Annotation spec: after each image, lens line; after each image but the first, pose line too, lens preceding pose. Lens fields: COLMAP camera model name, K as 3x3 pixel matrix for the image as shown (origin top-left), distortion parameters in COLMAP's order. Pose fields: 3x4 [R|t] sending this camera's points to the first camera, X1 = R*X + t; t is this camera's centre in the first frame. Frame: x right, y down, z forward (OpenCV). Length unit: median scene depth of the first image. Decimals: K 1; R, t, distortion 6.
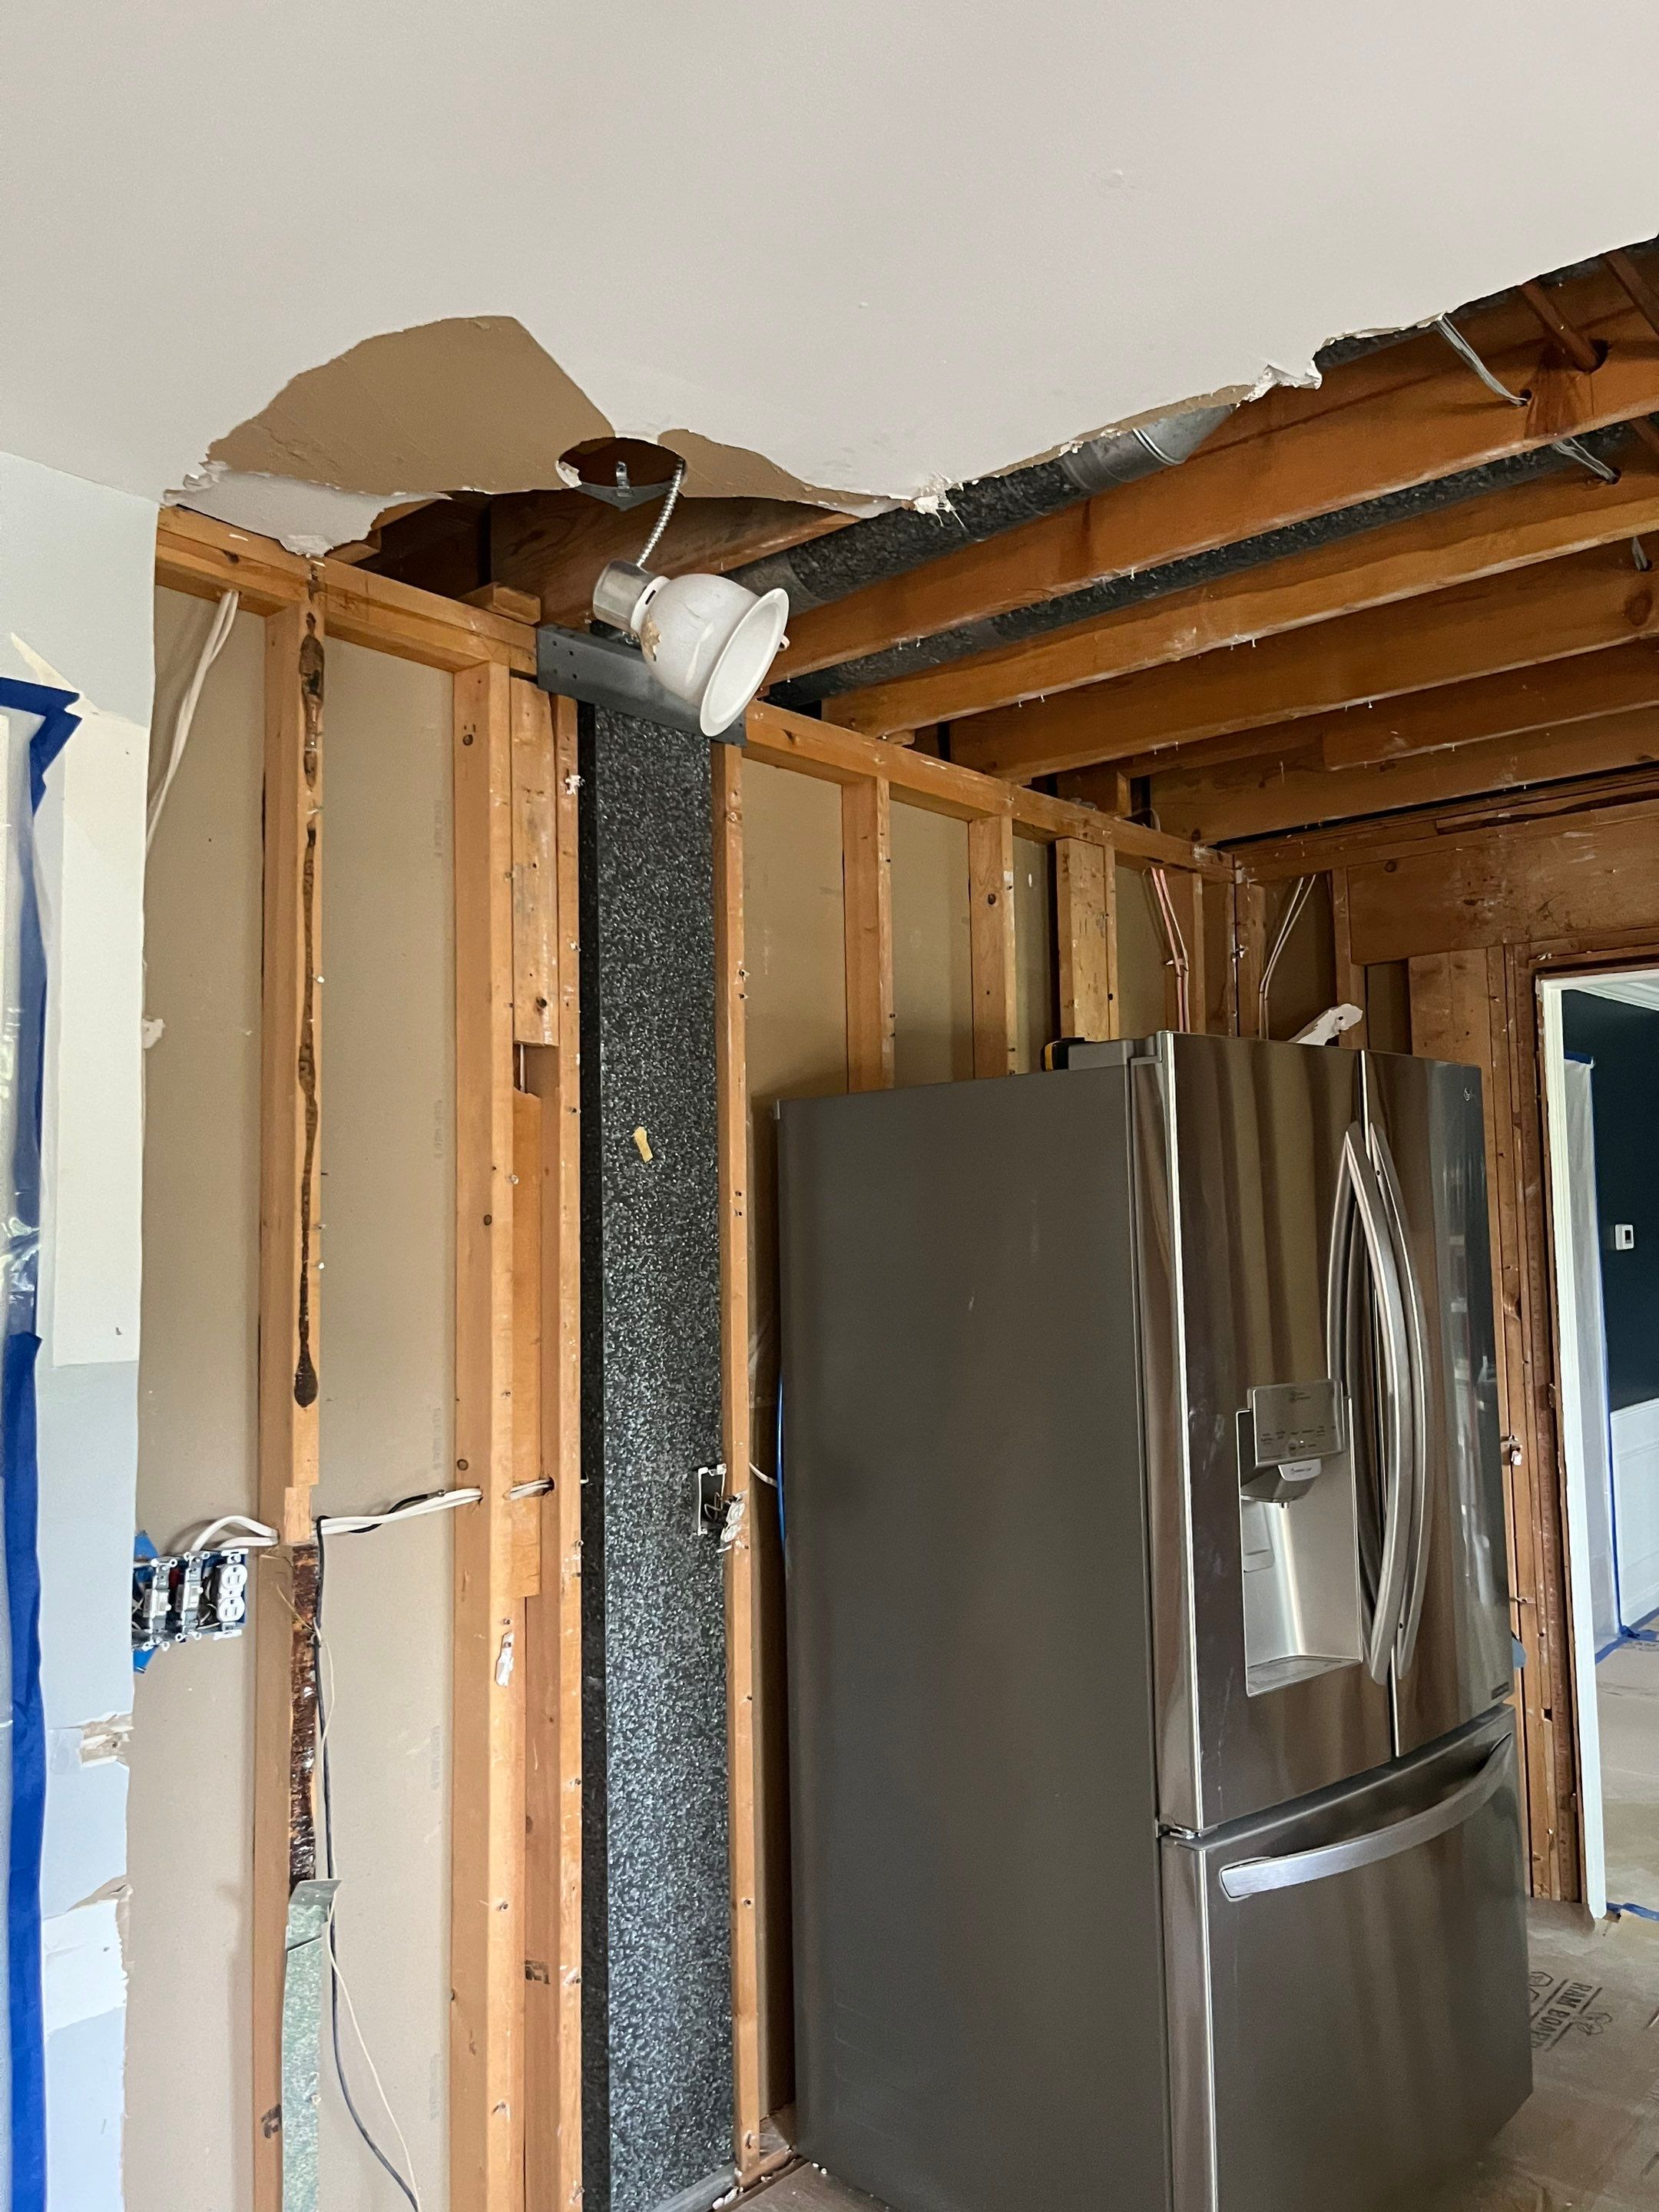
lens RADIAL K [[1675.2, 0, 838.4], [0, 1675.2, 1110.3], [0, 0, 1]] dist [0.048983, -0.064220]
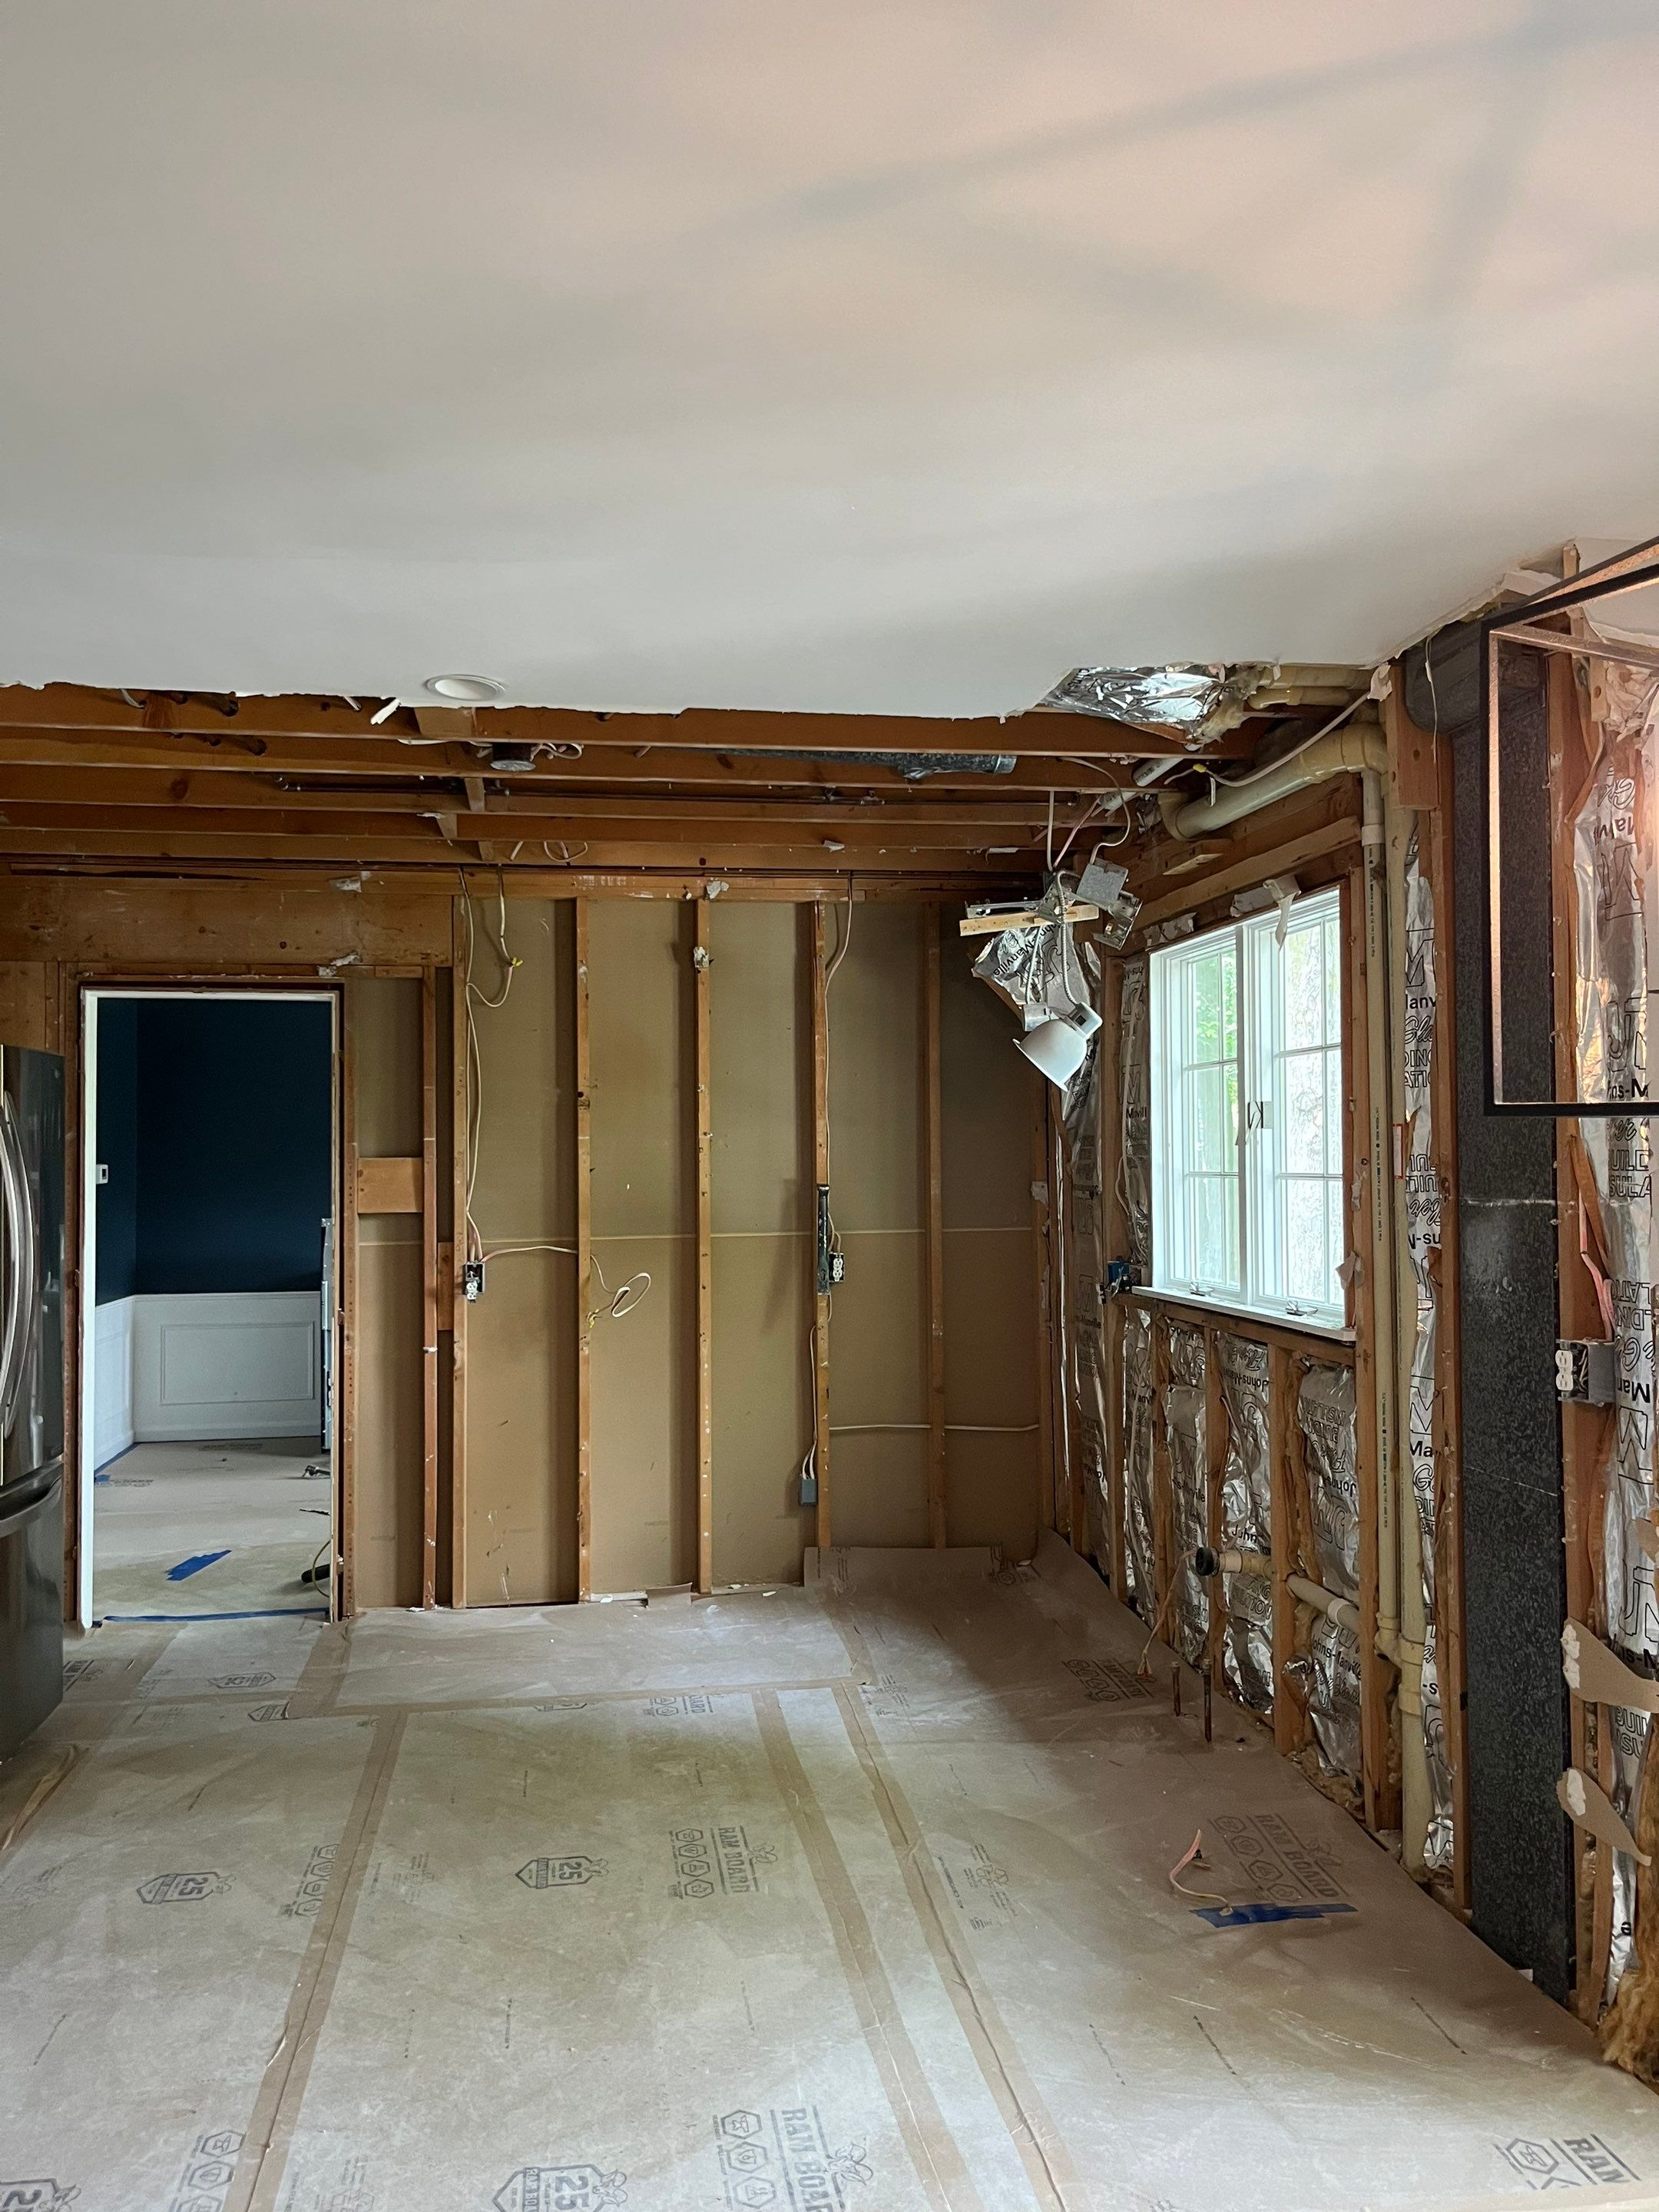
lens RADIAL K [[1675.2, 0, 838.4], [0, 1675.2, 1110.3], [0, 0, 1]] dist [0.048983, -0.064220]
pose [[0.639564, 0.031286, 0.768101, -0.274977], [-0.056567, 0.998378, 0.006434, -0.020086], [-0.766654, -0.047564, 0.640296, -0.420114]]
